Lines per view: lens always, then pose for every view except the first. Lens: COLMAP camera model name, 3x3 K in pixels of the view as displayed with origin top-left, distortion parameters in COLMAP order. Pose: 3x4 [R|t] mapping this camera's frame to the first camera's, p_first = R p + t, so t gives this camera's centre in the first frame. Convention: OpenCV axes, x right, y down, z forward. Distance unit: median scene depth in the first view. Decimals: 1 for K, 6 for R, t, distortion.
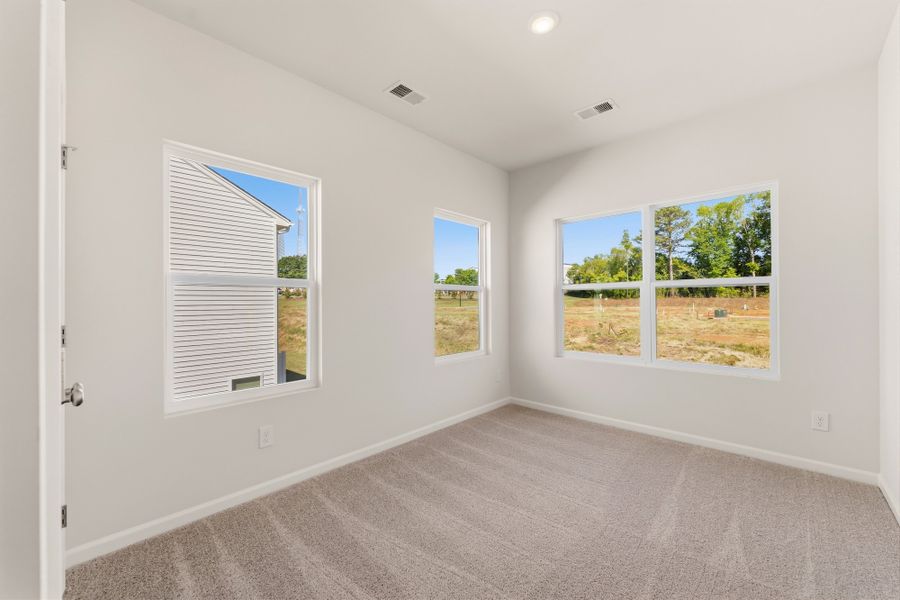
lens RADIAL K [[360.4, 0, 450.0], [0, 360.4, 301.6], [0, 0, 1]] dist [0.002188, 0.000113]
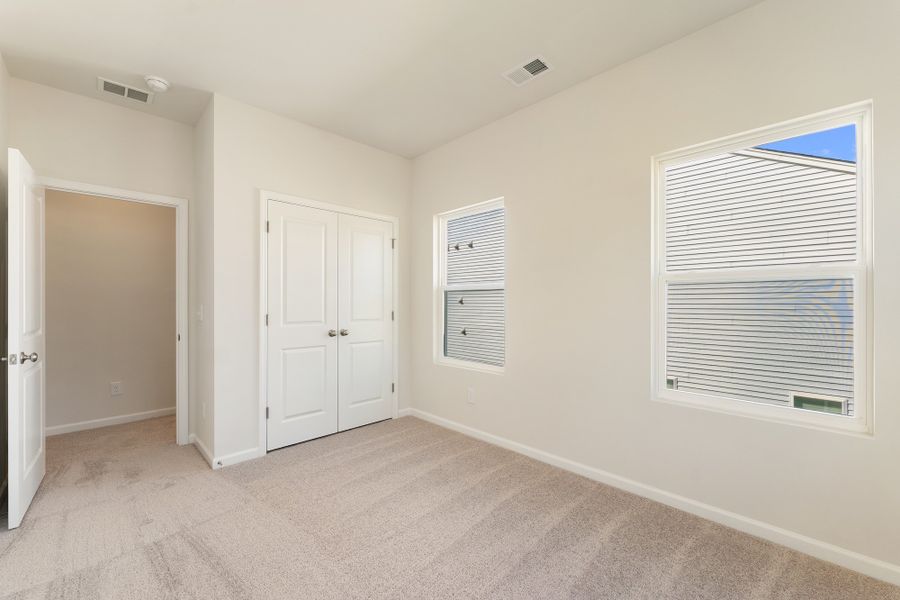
lens RADIAL K [[360.4, 0, 450.0], [0, 360.4, 301.2], [0, 0, 1]] dist [0.002188, 0.000113]
pose [[-0.030408, 0.004800, -0.999526, 0.388849], [0.005832, 0.999972, 0.004625, -0.004110], [0.999521, -0.005688, -0.030435, 0.407156]]
